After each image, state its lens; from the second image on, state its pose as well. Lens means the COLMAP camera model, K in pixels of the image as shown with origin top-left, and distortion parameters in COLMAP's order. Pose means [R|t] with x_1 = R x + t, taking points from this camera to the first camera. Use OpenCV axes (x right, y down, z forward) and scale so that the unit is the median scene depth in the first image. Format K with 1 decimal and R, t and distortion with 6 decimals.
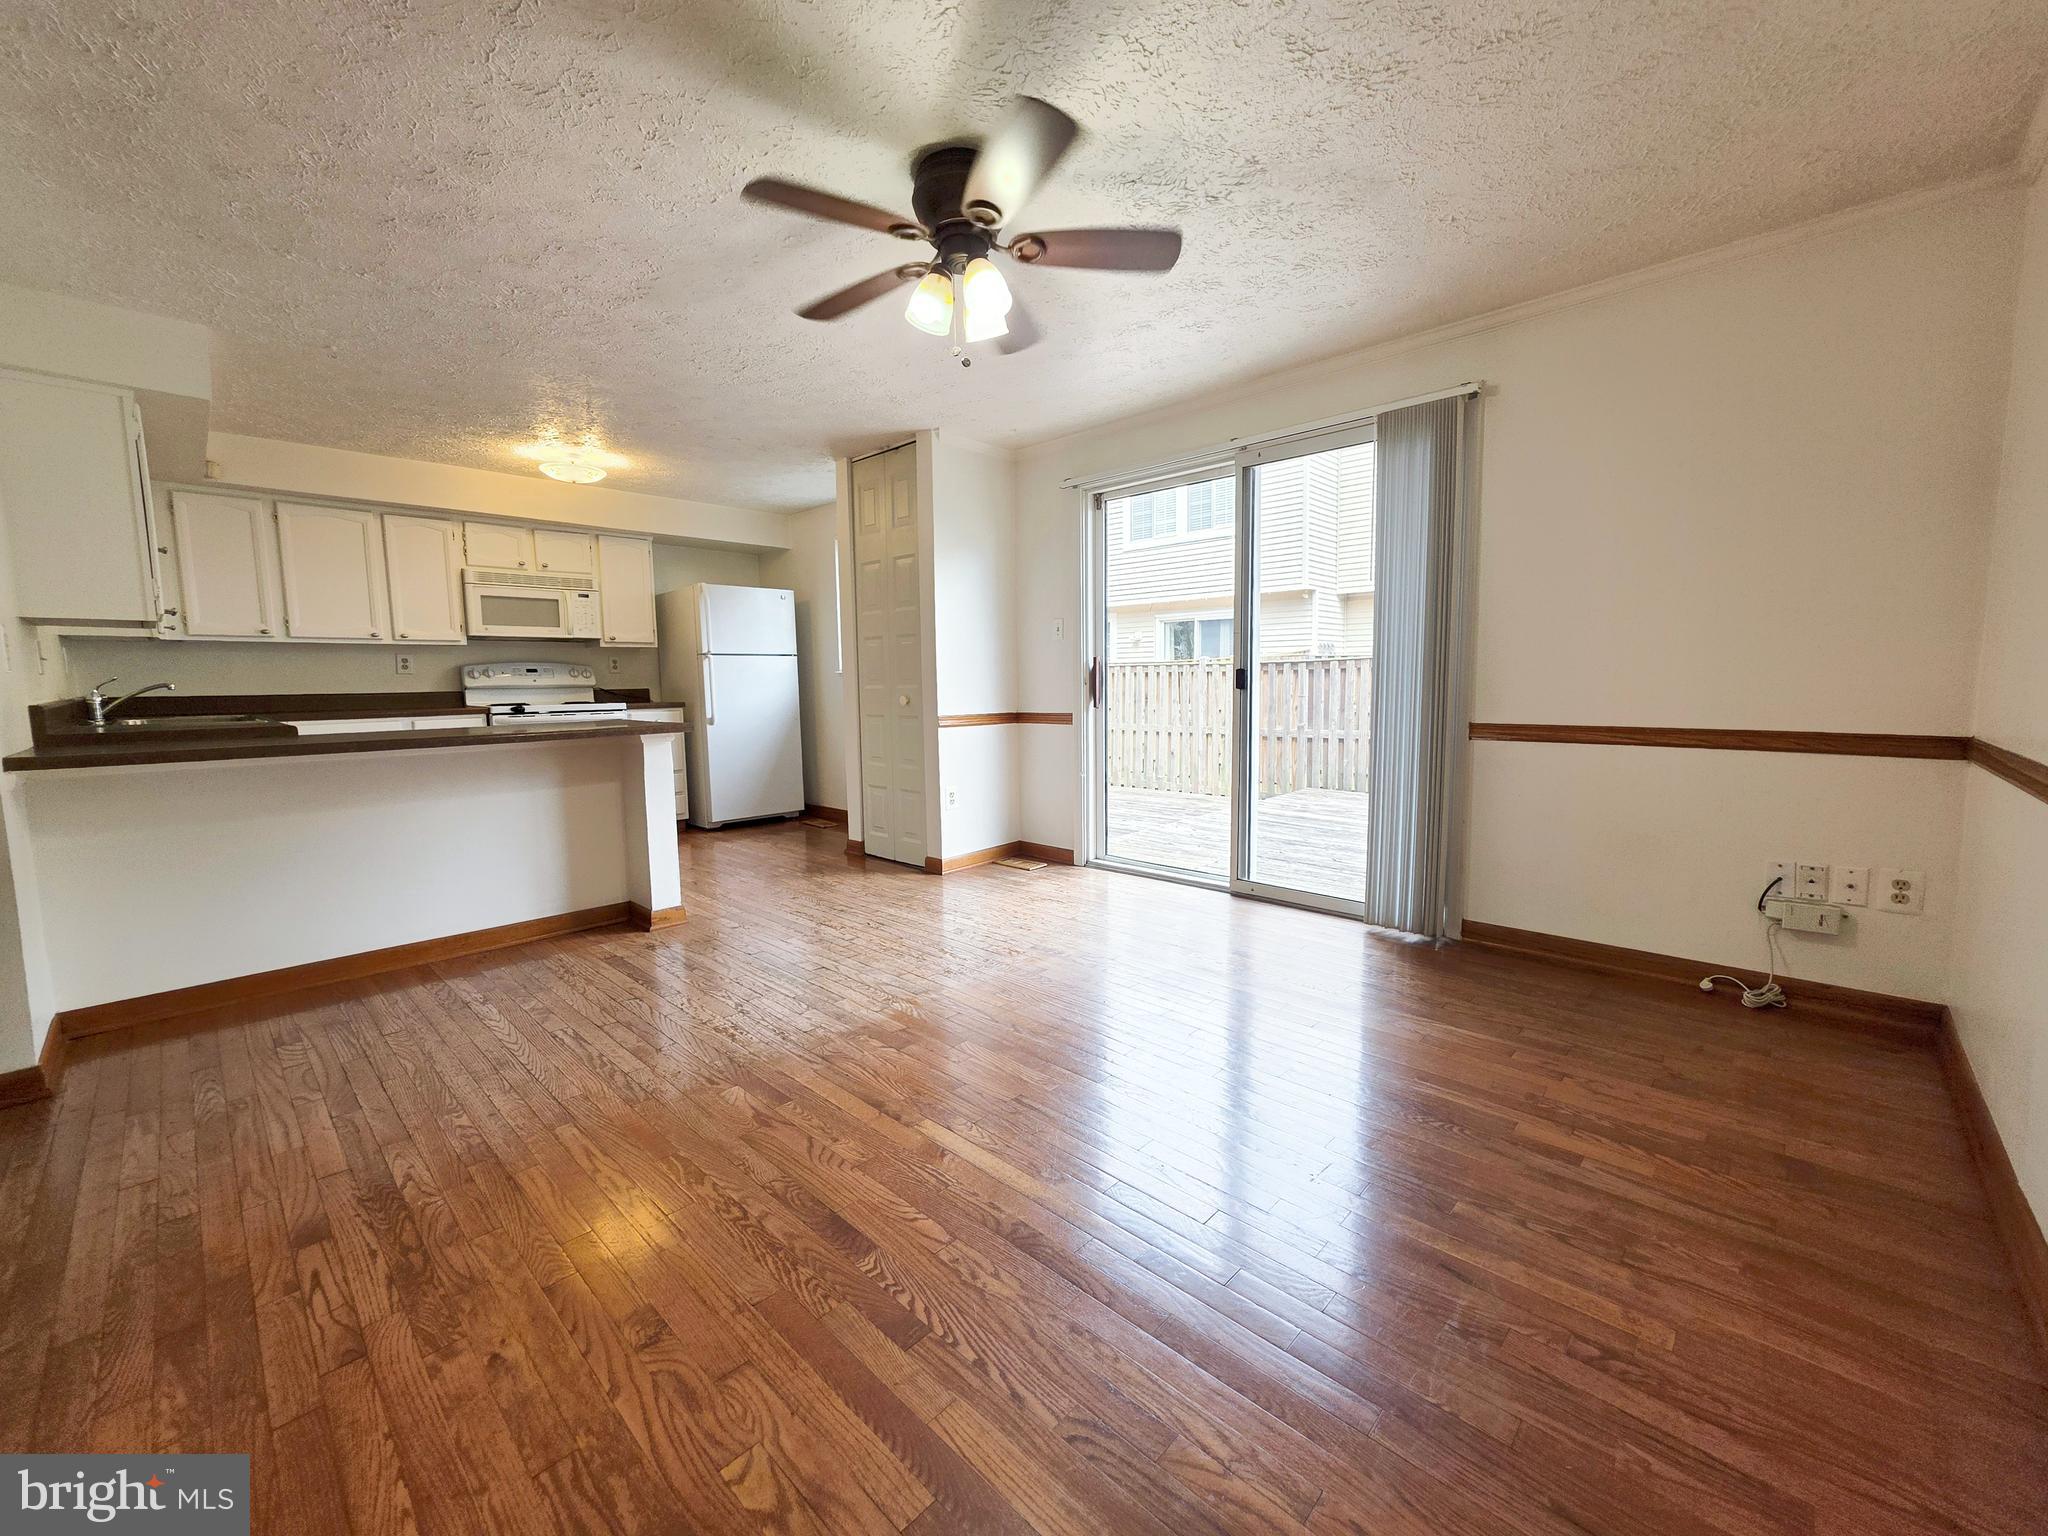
lens RADIAL K [[812.0, 0, 1025.5], [0, 812.0, 764.1], [0, 0, 1]] dist [0.000912, -0.000026]
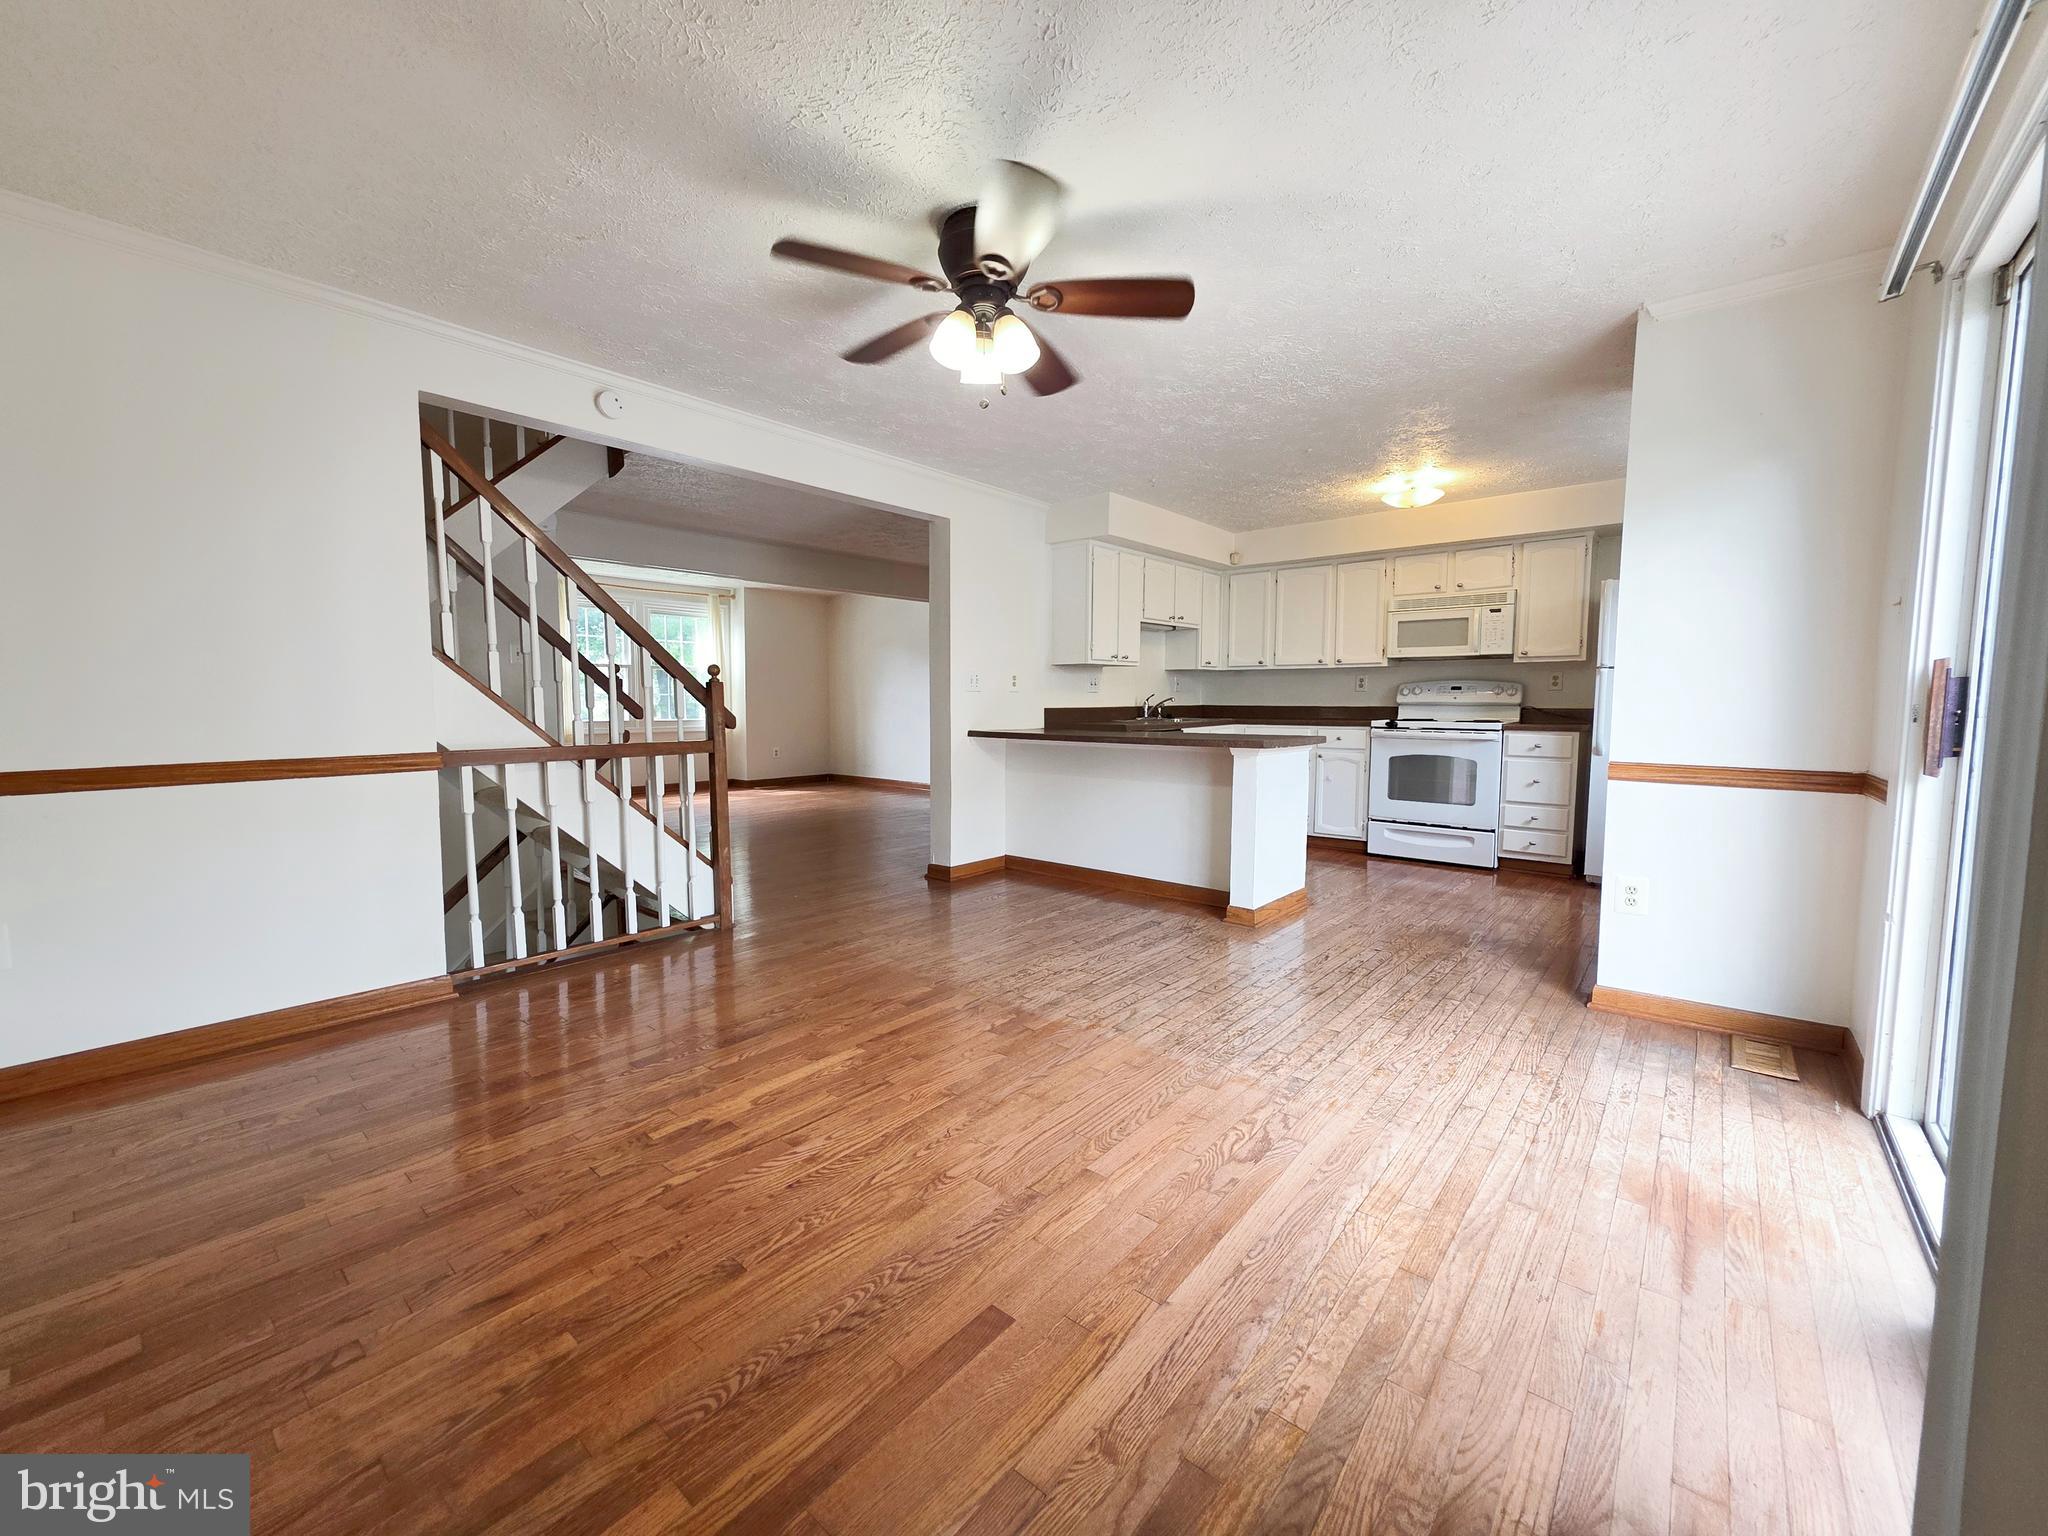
lens RADIAL K [[812.0, 0, 1025.5], [0, 812.0, 764.1], [0, 0, 1]] dist [0.000912, -0.000026]
pose [[0.063893, 0.093036, -0.993611, 0.693940], [-0.107970, 0.990445, 0.085796, -0.086926], [0.992099, 0.101799, 0.073328, 0.694992]]
